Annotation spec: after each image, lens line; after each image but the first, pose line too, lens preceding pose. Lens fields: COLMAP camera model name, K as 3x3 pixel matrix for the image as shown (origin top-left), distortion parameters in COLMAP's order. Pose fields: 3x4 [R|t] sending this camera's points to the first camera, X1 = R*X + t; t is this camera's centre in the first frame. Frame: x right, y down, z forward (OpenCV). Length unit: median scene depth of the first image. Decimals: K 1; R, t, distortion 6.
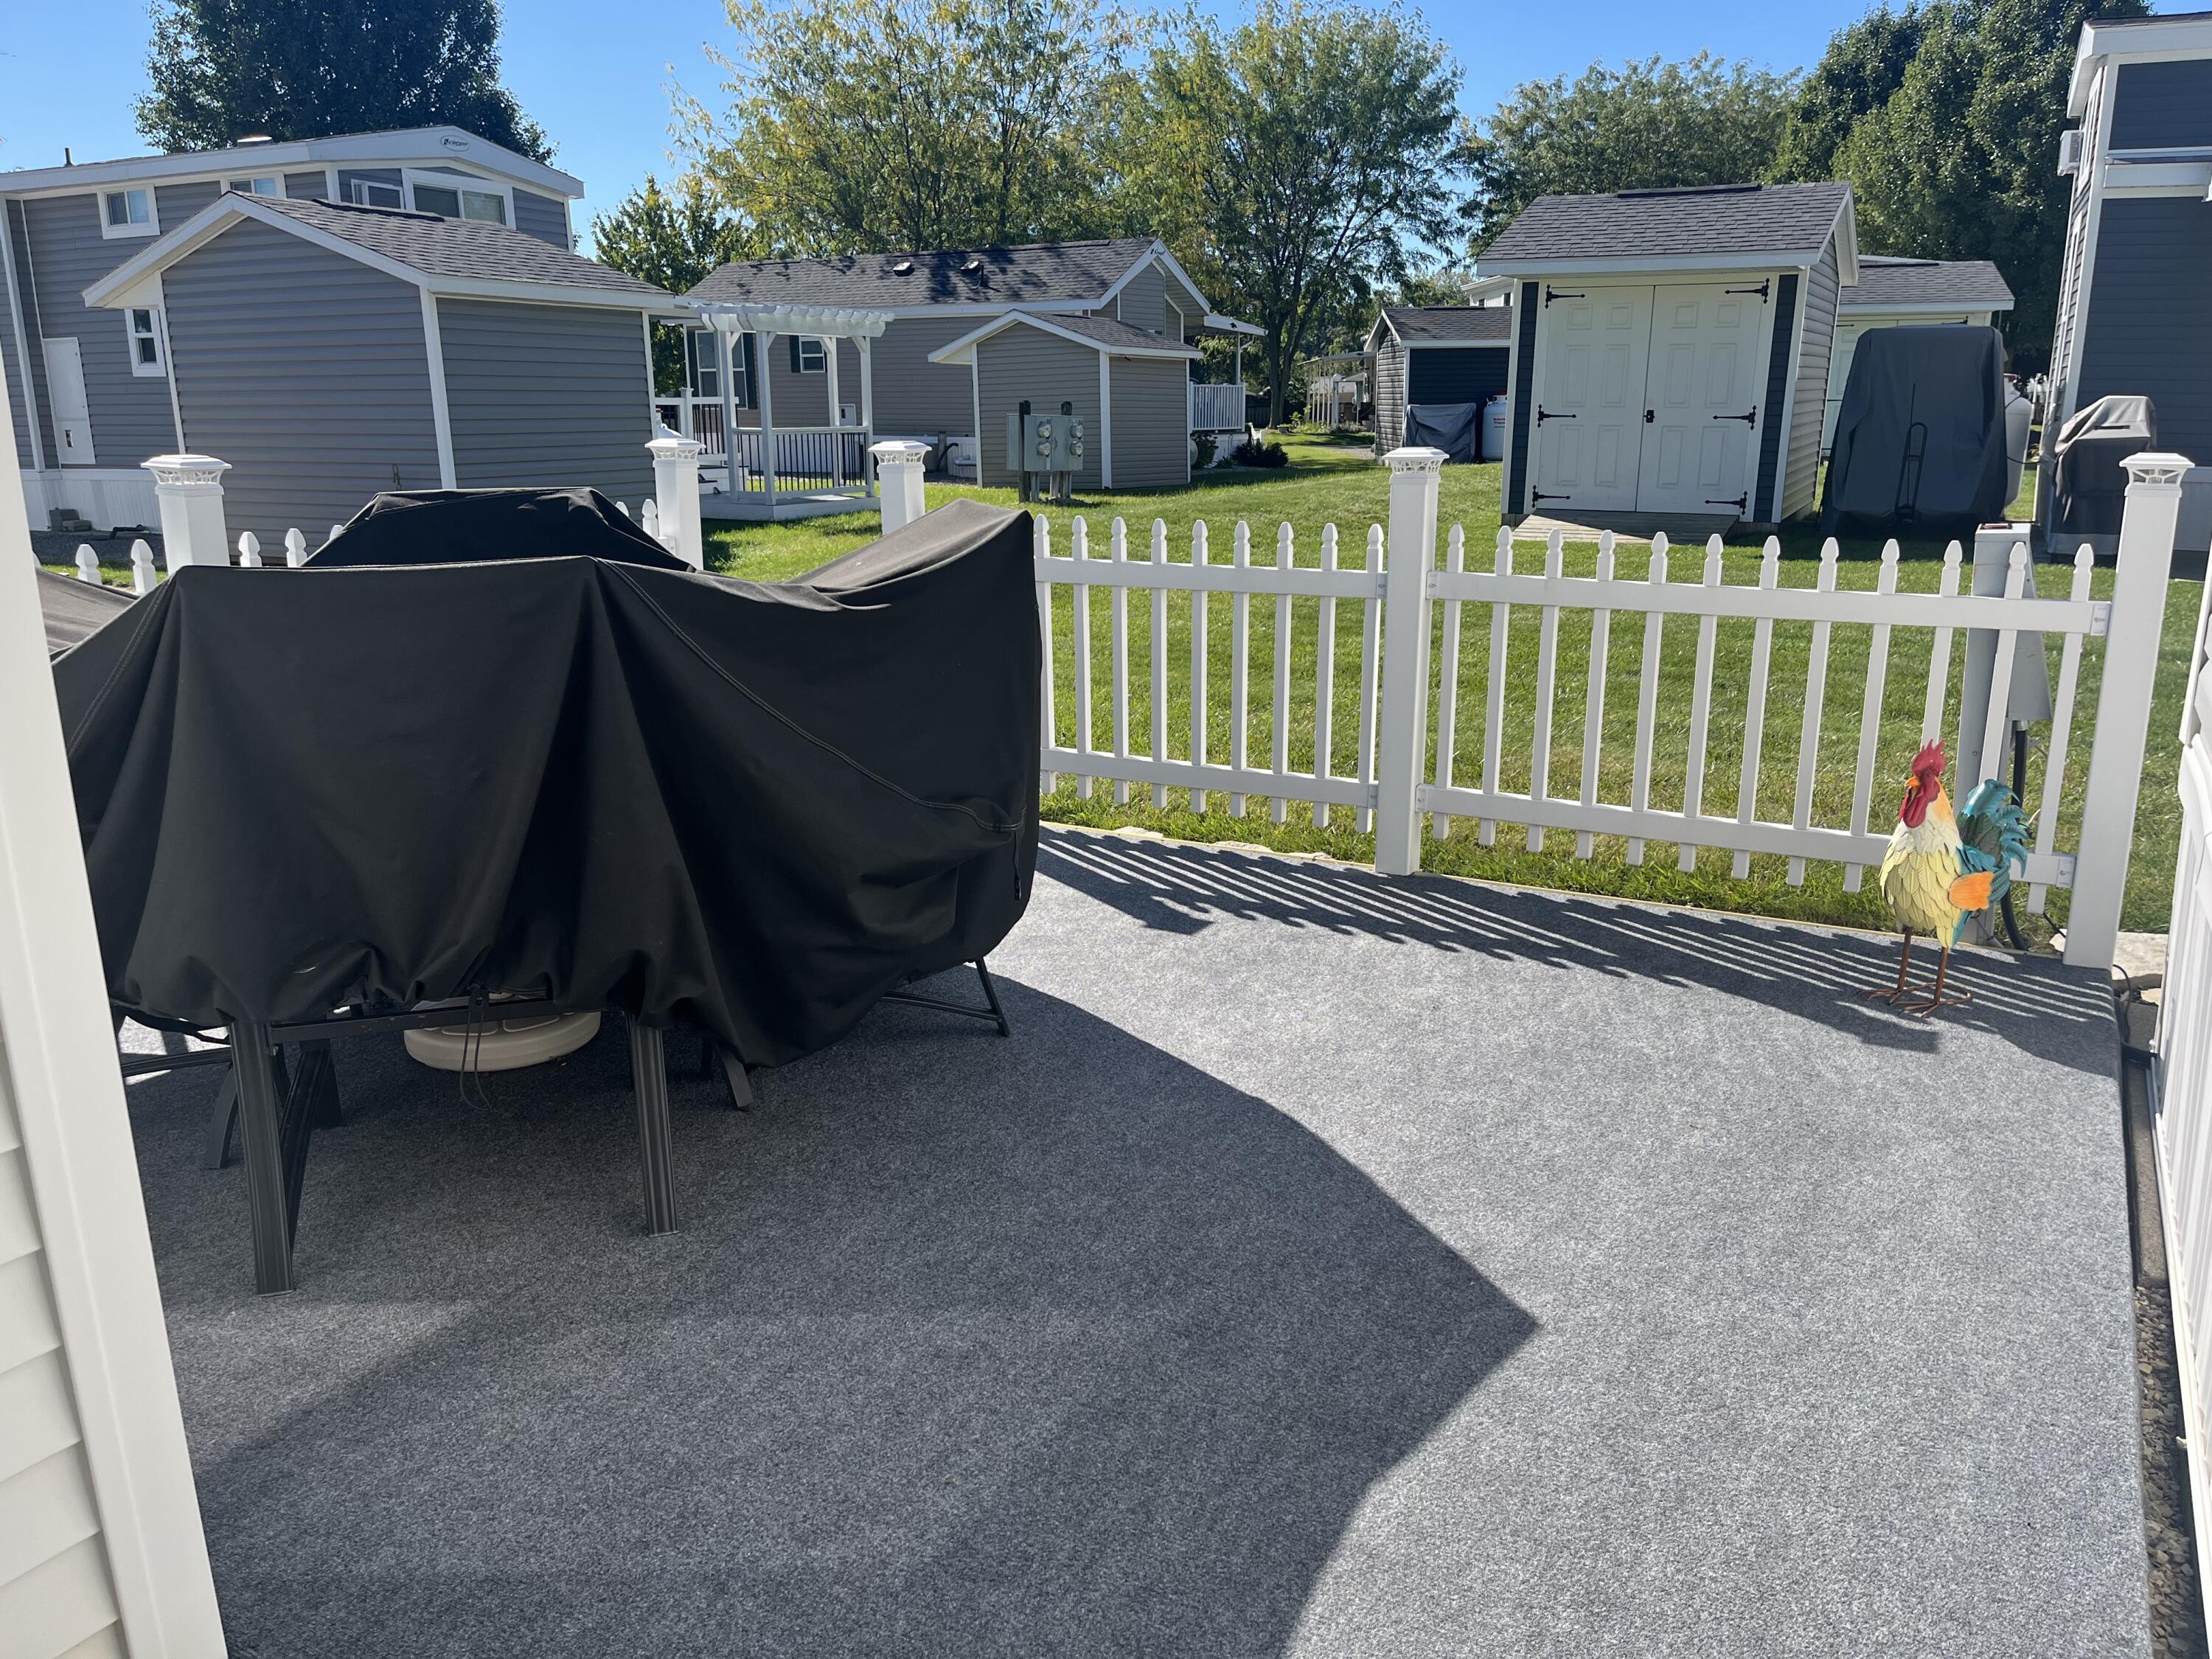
lens RADIAL K [[1672.8, 0, 1104.7], [0, 1672.8, 833.2], [0, 0, 1]] dist [0.052236, -0.073629]
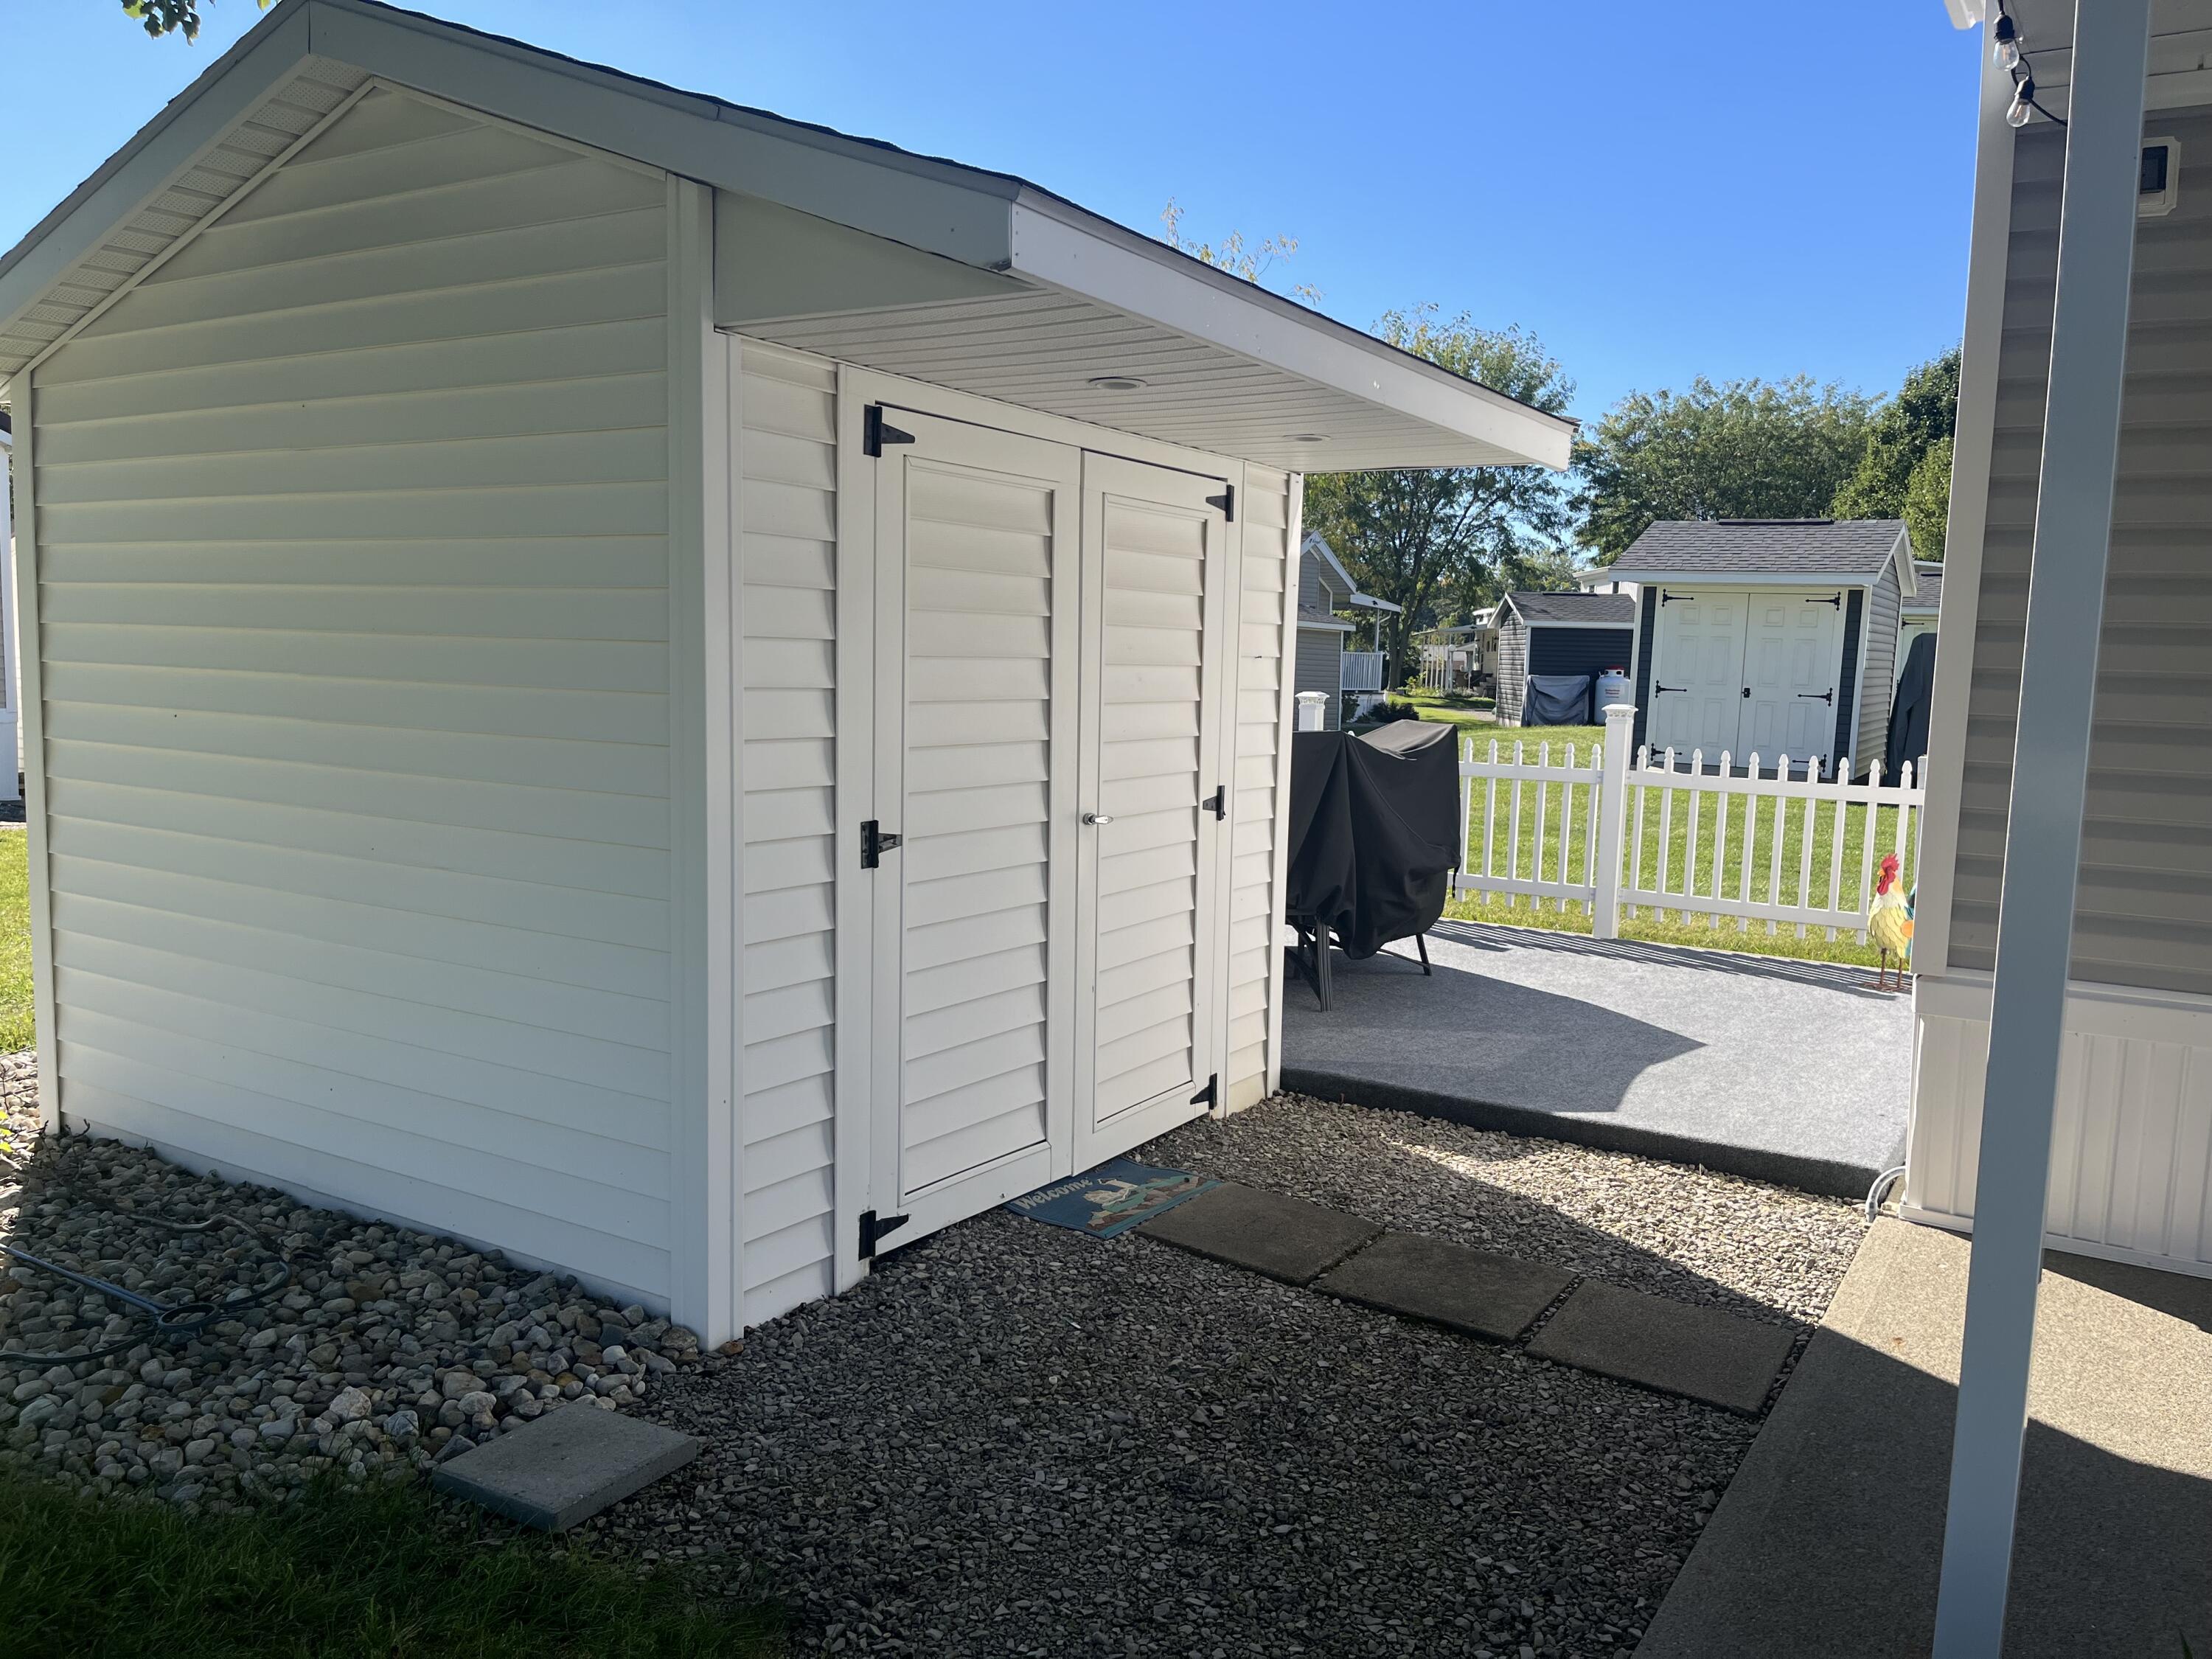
lens RADIAL K [[1672.8, 0, 1106.8], [0, 1672.8, 832.4], [0, 0, 1]] dist [0.052236, -0.073629]
pose [[0.997737, 0.039615, -0.054334, -0.033199], [-0.047189, 0.988146, -0.146083, 0.025274], [0.047903, 0.148317, 0.987779, -0.102107]]
